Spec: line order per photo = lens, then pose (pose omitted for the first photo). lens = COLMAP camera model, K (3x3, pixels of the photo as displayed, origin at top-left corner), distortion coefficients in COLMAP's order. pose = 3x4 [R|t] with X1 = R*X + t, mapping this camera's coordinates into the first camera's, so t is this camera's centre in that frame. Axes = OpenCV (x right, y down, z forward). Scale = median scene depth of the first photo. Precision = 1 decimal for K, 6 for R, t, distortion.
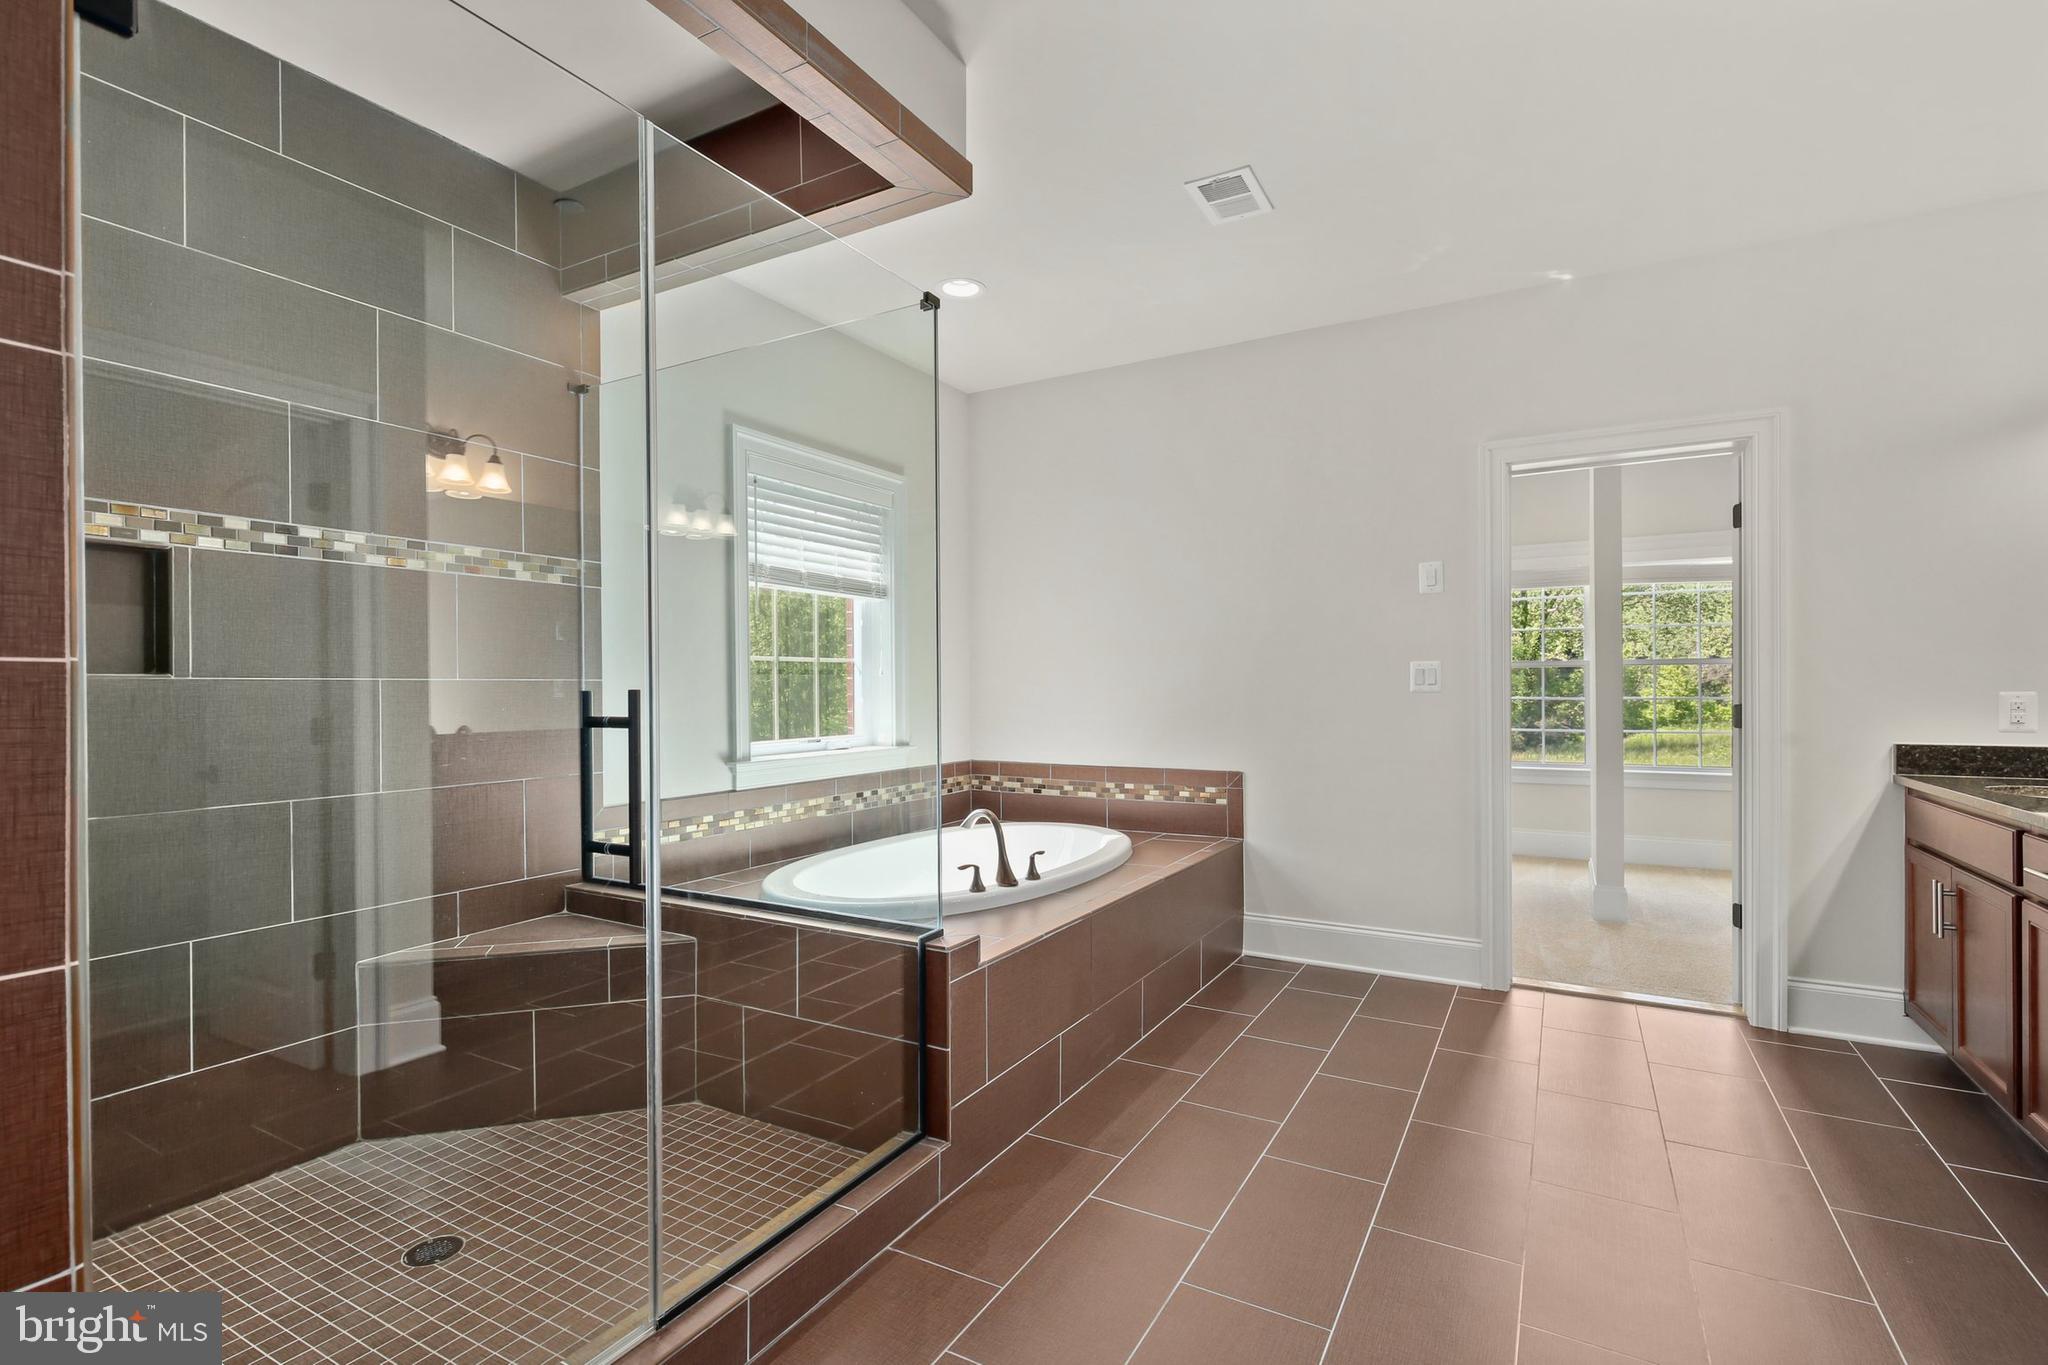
lens RADIAL K [[939.6, 0, 1032.4], [0, 939.6, 686.2], [0, 0, 1]] dist [0.000901, 0.000231]
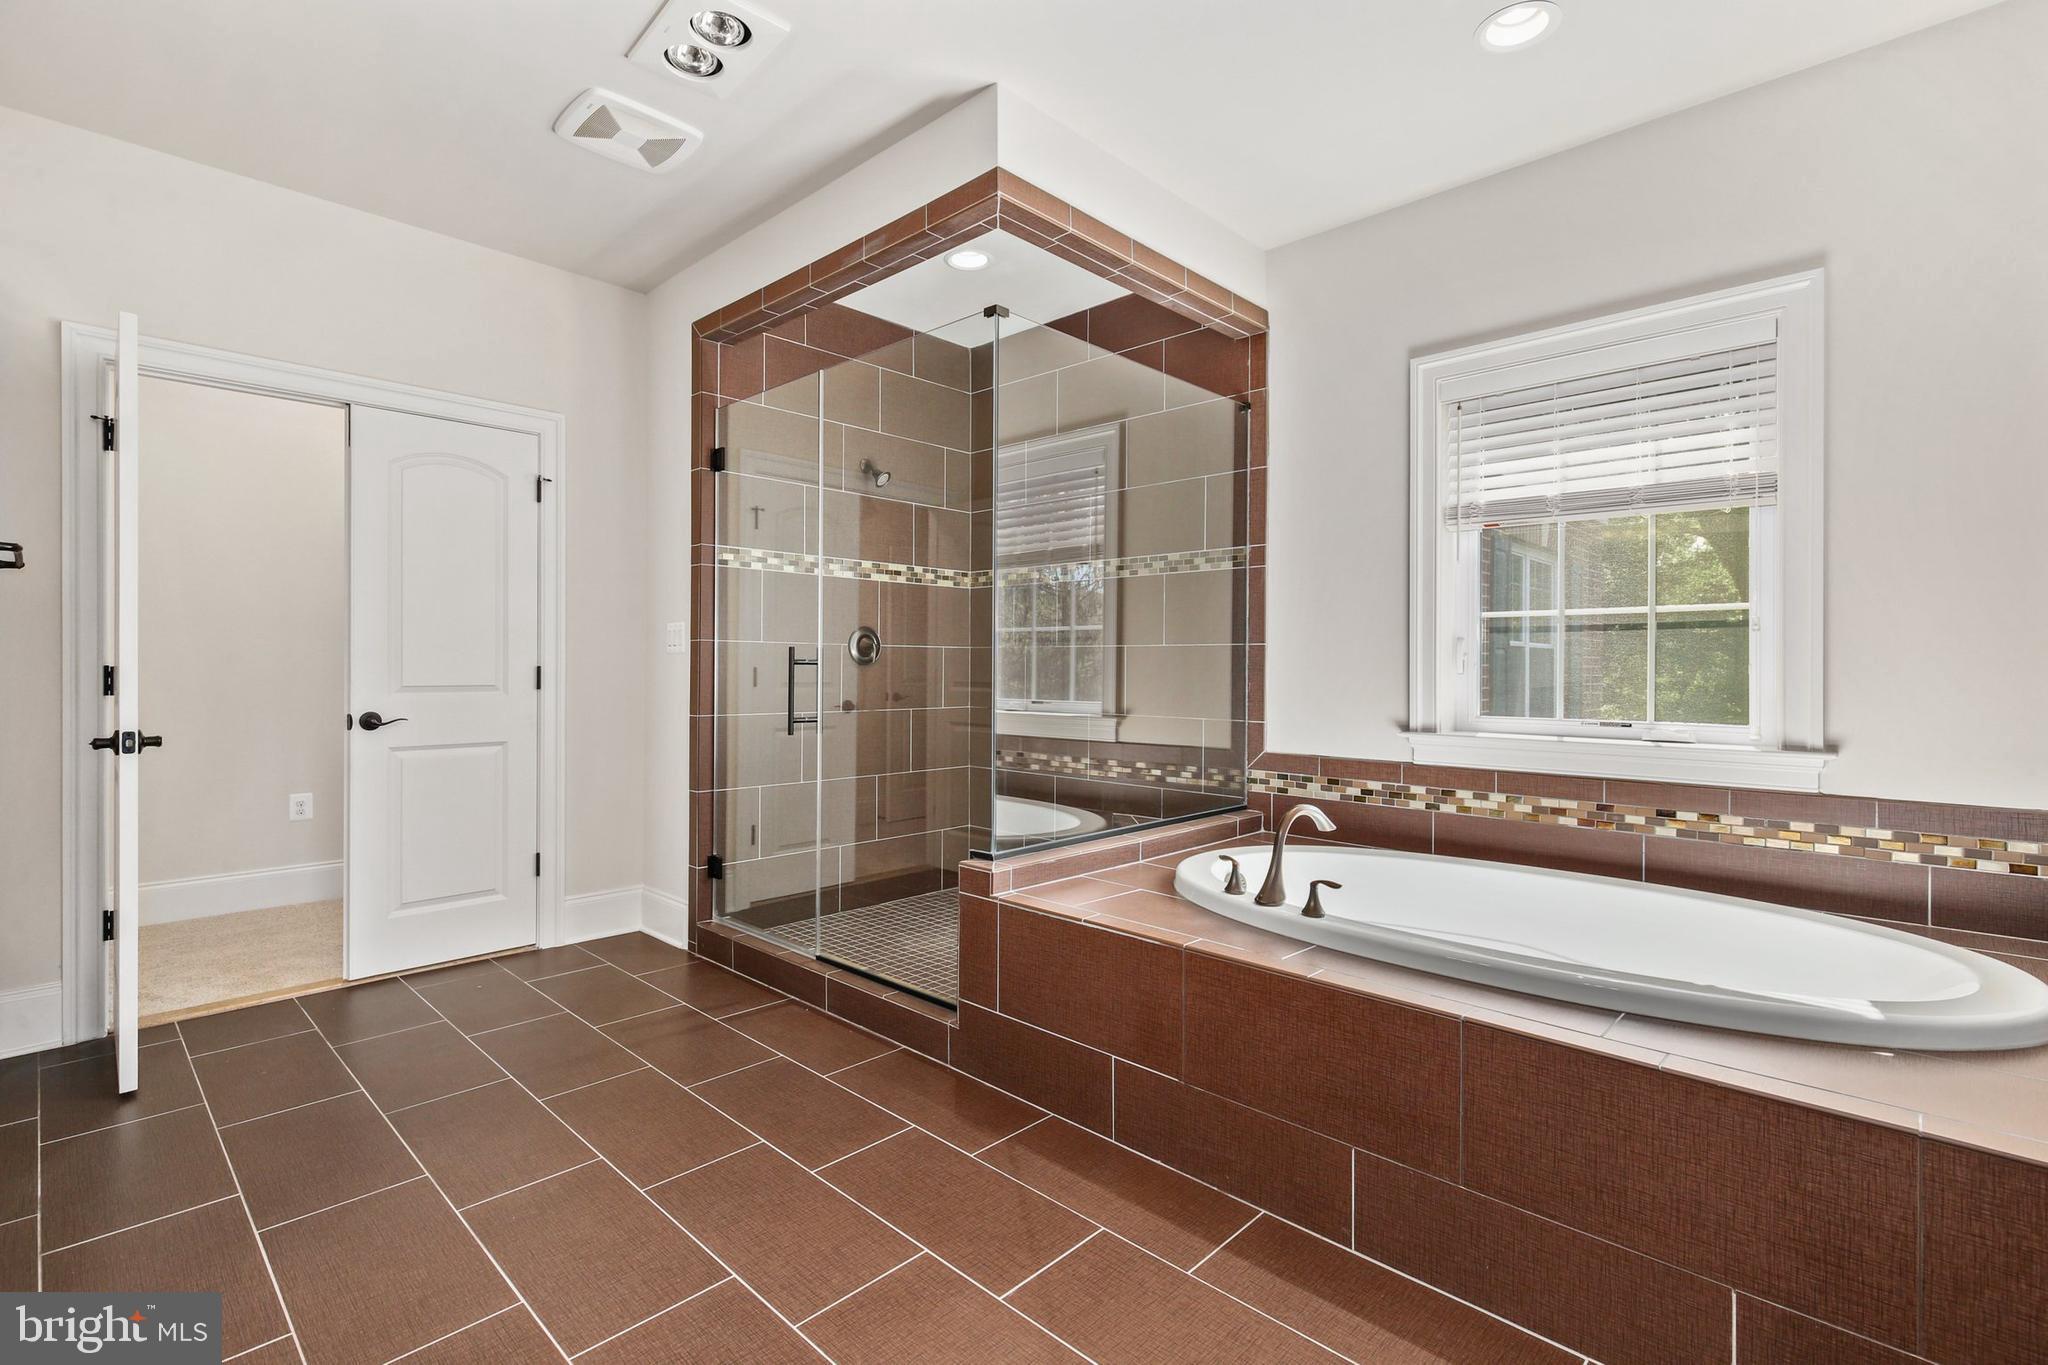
lens RADIAL K [[936.8, 0, 1025.0], [0, 936.8, 668.7], [0, 0, 1]] dist [0.001136, 0.000362]
pose [[-0.236662, 0.005813, -0.971575, 0.723998], [-0.005658, 0.999957, 0.007361, 0.016542], [0.971575, 0.007240, -0.236619, 0.945502]]
